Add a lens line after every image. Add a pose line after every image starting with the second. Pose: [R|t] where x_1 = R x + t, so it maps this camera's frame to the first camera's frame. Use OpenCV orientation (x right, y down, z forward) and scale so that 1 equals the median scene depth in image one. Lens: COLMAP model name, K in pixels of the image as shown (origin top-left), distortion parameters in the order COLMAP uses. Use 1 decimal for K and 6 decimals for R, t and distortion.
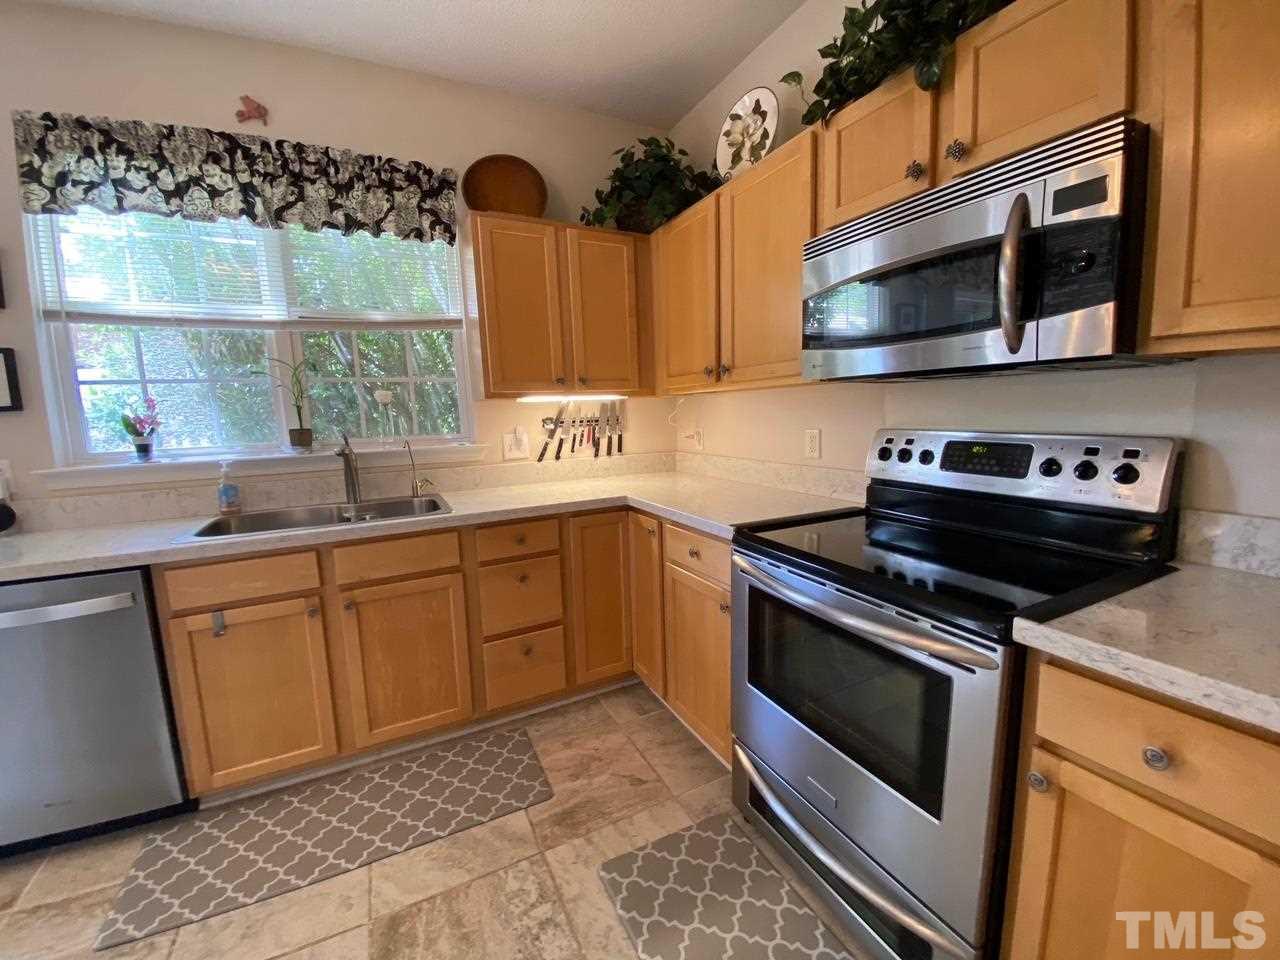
lens RADIAL K [[514.3, 0, 642.6], [0, 514.3, 481.2], [0, 0, 1]] dist [-0.008745, -0.009715]
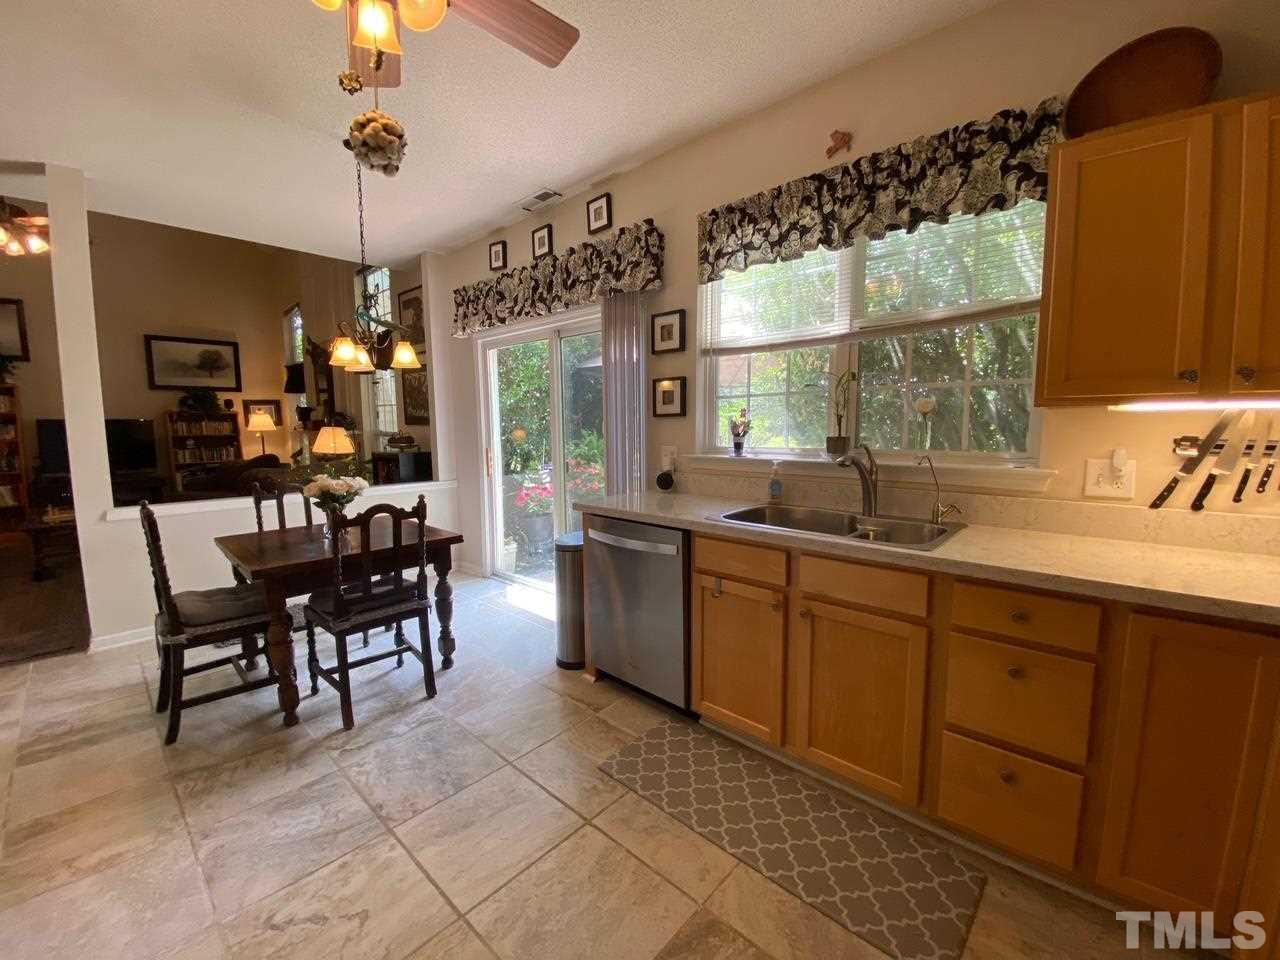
lens RADIAL K [[514.3, 0, 649.2], [0, 514.3, 482.0], [0, 0, 1]] dist [-0.008745, -0.009715]
pose [[0.341770, 0.127886, -0.931042, 0.203418], [-0.134491, 0.987156, 0.086224, -0.052972], [0.930111, 0.095748, 0.354580, 0.298095]]
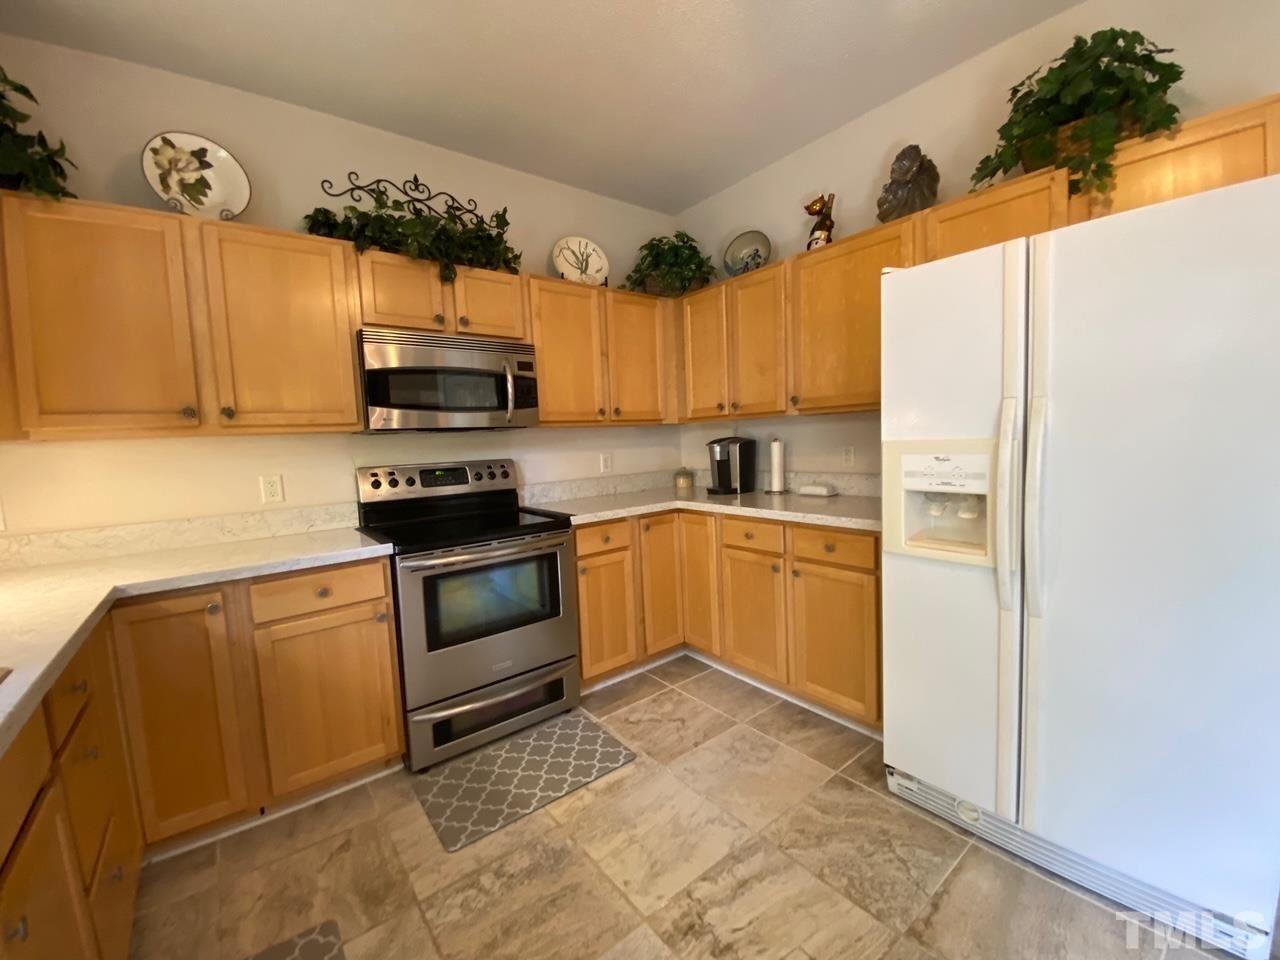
lens RADIAL K [[514.3, 0, 636.7], [0, 514.3, 482.2], [0, 0, 1]] dist [-0.008745, -0.009715]
pose [[-0.190533, -0.043904, 0.980699, -0.975816], [0.185018, 0.979490, 0.079796, -0.035772], [-0.964088, 0.196651, -0.178502, 0.518554]]
